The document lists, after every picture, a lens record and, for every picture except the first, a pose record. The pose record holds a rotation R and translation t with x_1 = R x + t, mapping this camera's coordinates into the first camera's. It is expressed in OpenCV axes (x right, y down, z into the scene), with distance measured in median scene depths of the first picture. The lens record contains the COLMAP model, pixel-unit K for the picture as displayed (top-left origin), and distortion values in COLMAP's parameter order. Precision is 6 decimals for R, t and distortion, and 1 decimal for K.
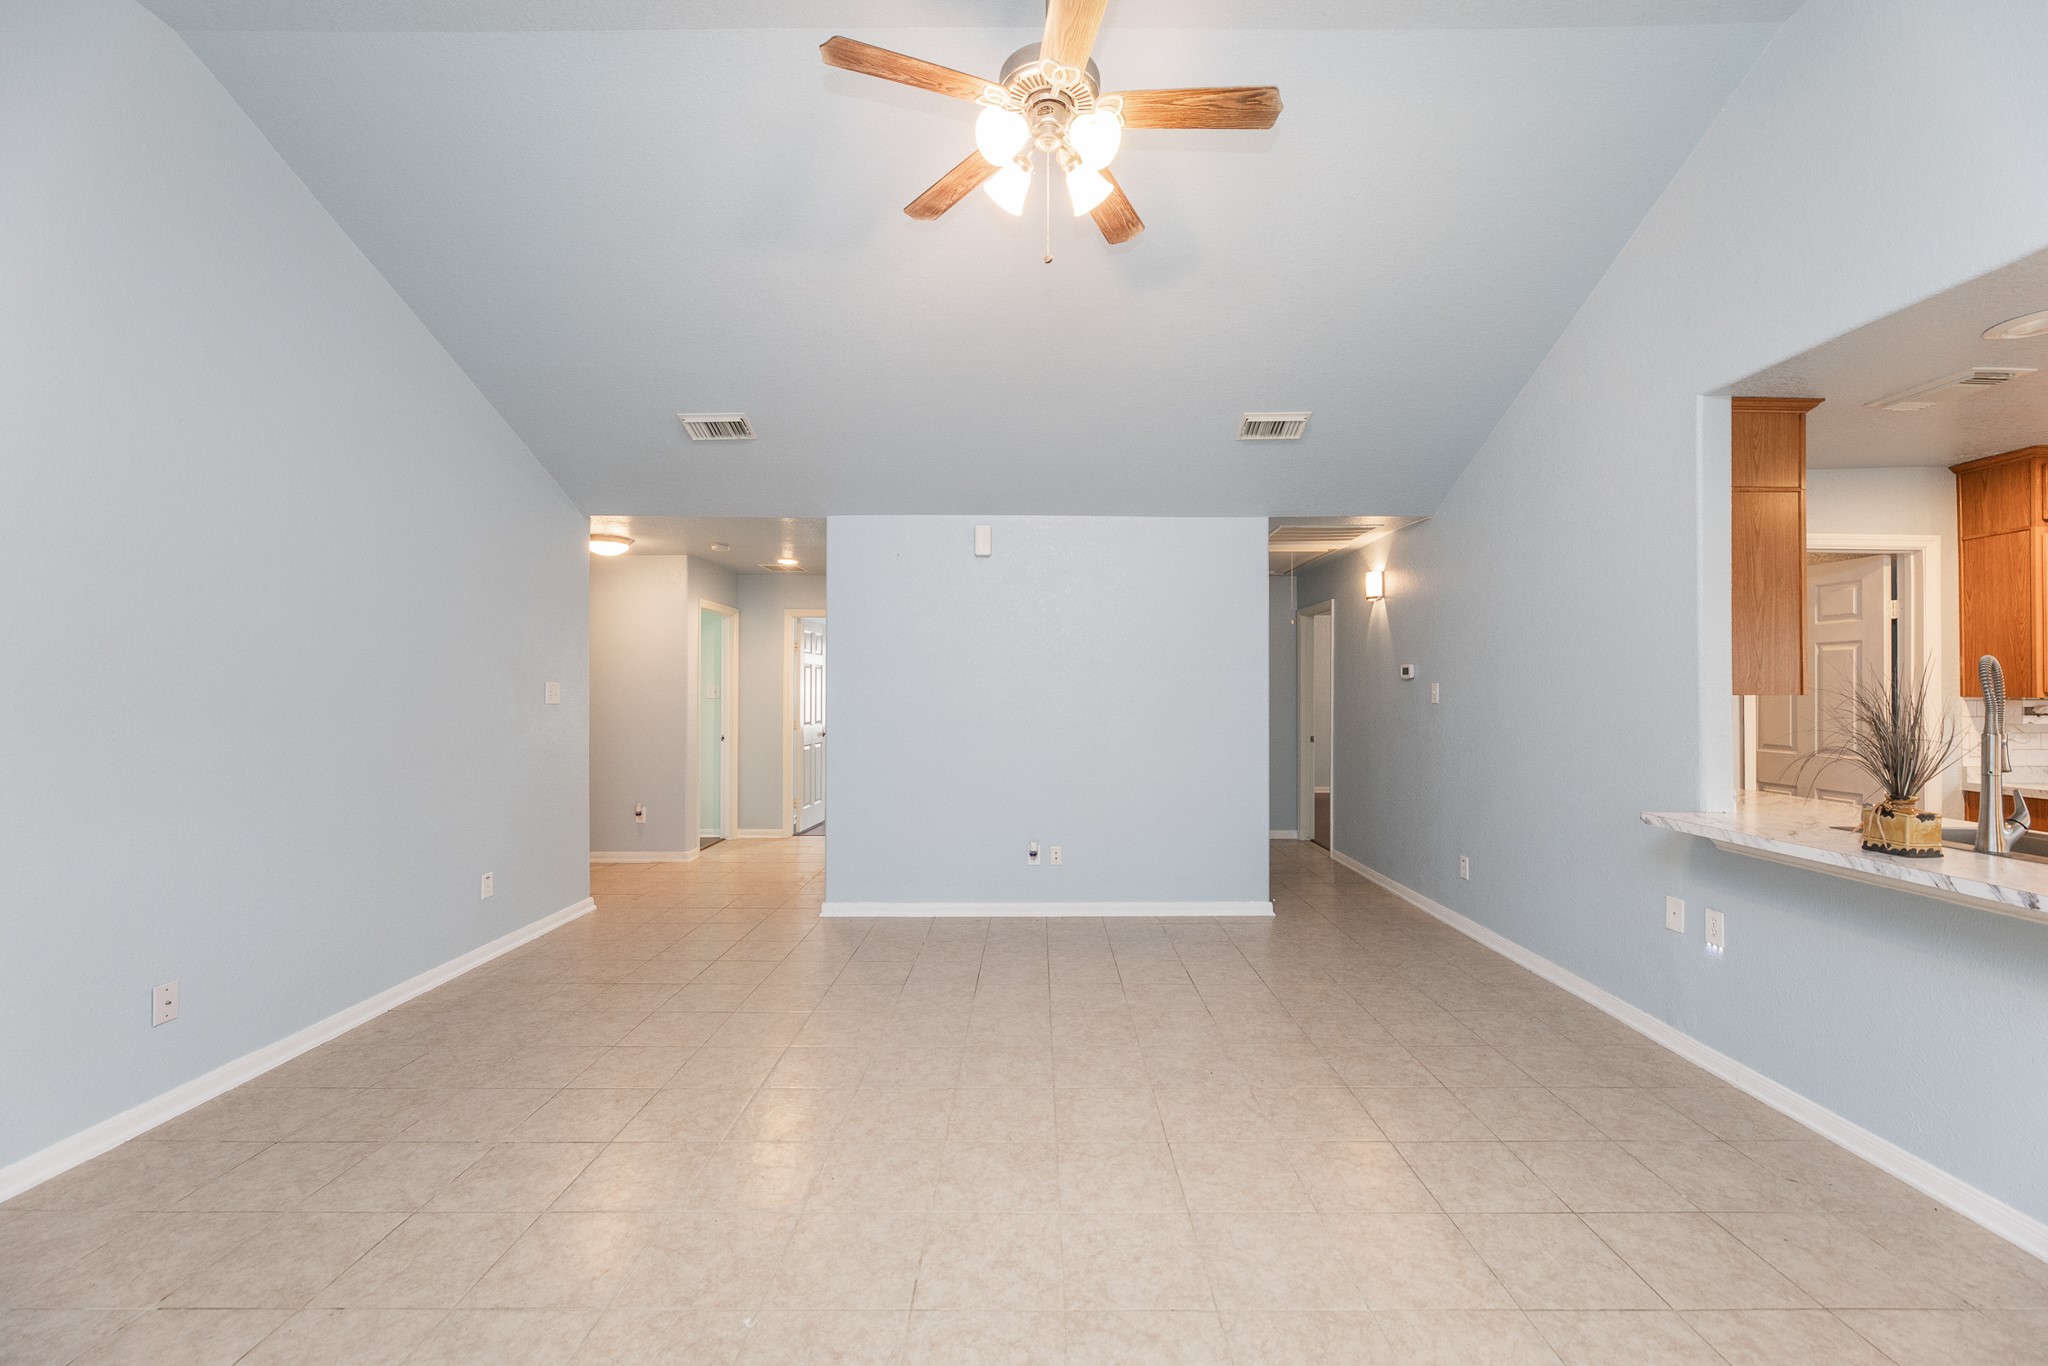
lens RADIAL K [[822.9, 0, 1035.6], [0, 822.9, 681.3], [0, 0, 1]] dist [-0.004161, 0.000260]
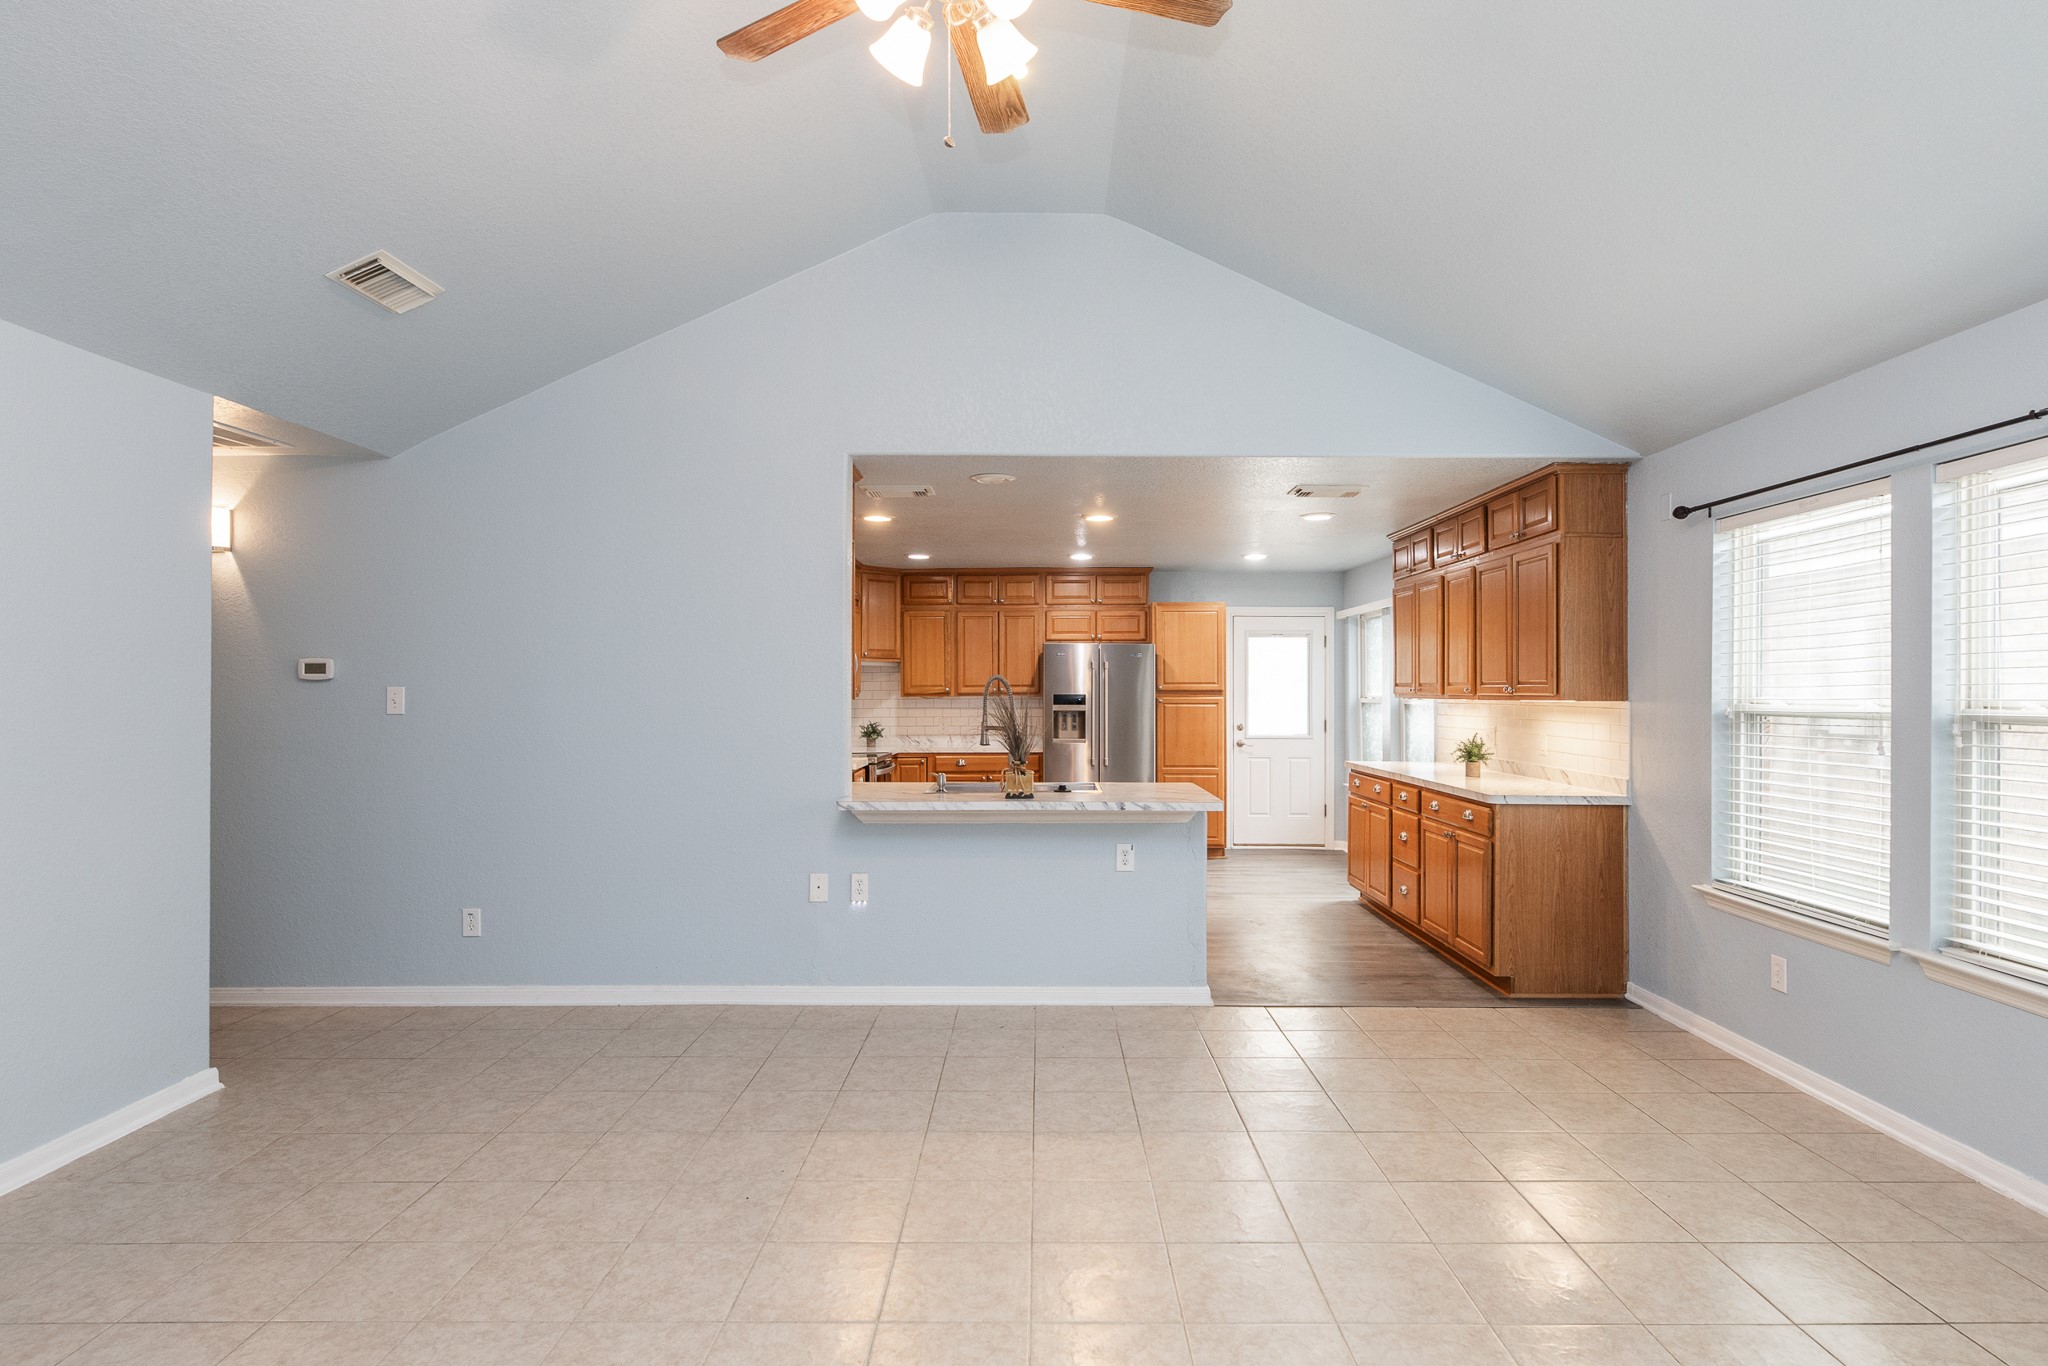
lens RADIAL K [[1058.9, 0, 1037.2], [0, 1058.9, 678.3], [0, 0, 1]] dist [-0.000850, -0.001109]
pose [[0.002385, 0.010705, 0.999940, -0.616680], [-0.010384, 0.999889, -0.010680, -0.001493], [-0.999943, -0.010358, 0.002496, 0.577693]]
